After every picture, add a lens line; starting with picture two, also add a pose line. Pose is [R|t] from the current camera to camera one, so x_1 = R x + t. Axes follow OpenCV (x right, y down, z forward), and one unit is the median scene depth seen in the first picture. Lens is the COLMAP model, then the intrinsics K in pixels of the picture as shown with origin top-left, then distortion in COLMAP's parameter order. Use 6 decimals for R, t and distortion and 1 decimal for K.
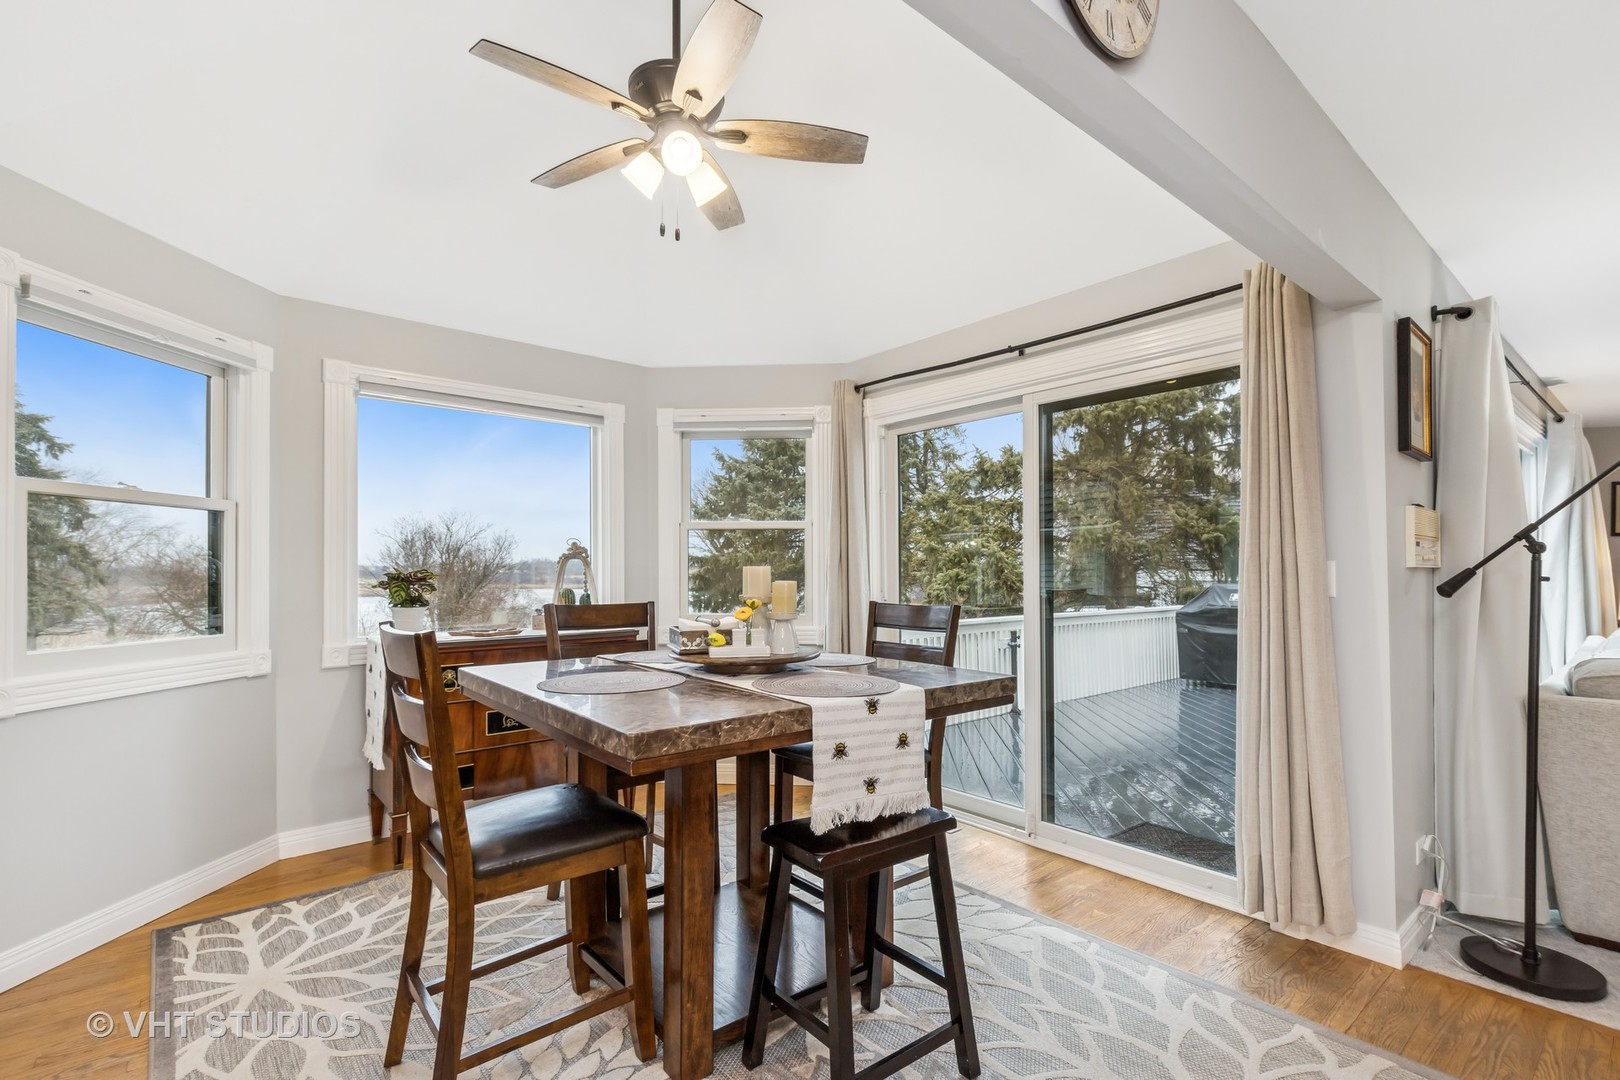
lens RADIAL K [[741.0, 0, 809.7], [0, 741.0, 551.9], [0, 0, 1]] dist [0.007378, -0.001010]
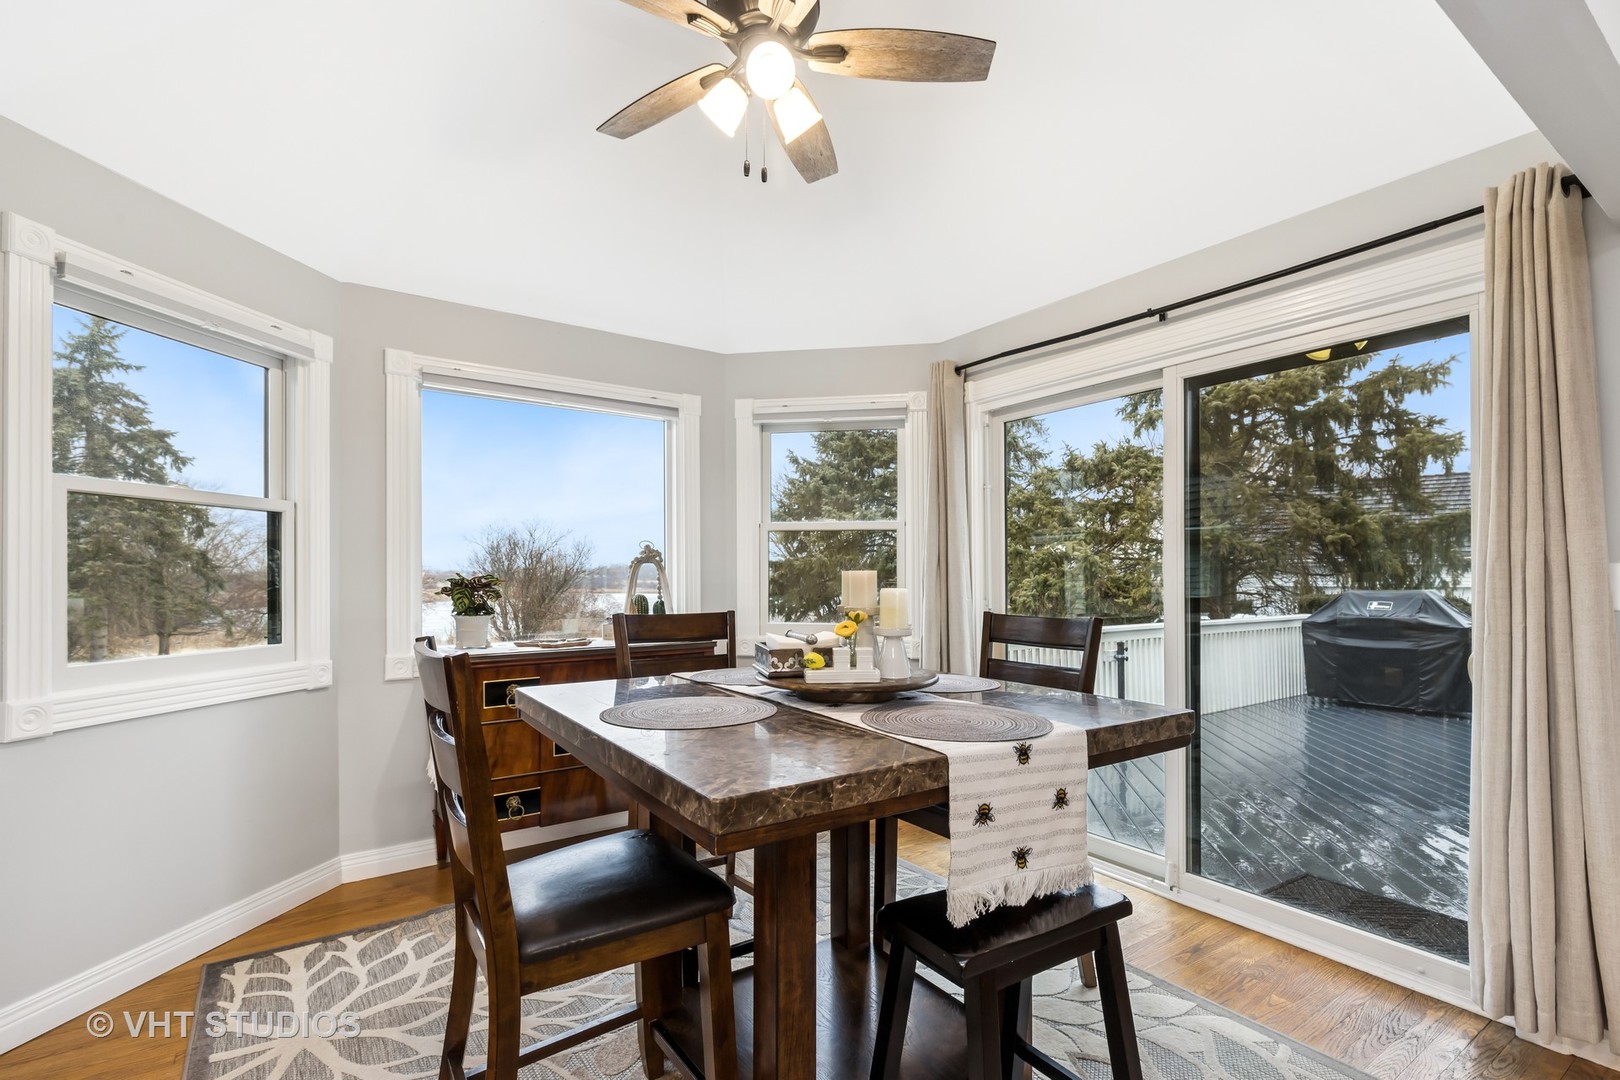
lens RADIAL K [[741.0, 0, 806.5], [0, 741.0, 552.7], [0, 0, 1]] dist [0.007378, -0.001010]
pose [[0.994963, -0.003220, -0.100186, -0.039786], [0.002675, 0.999981, -0.005576, 0.003119], [0.100202, 0.005280, 0.994953, 0.143321]]
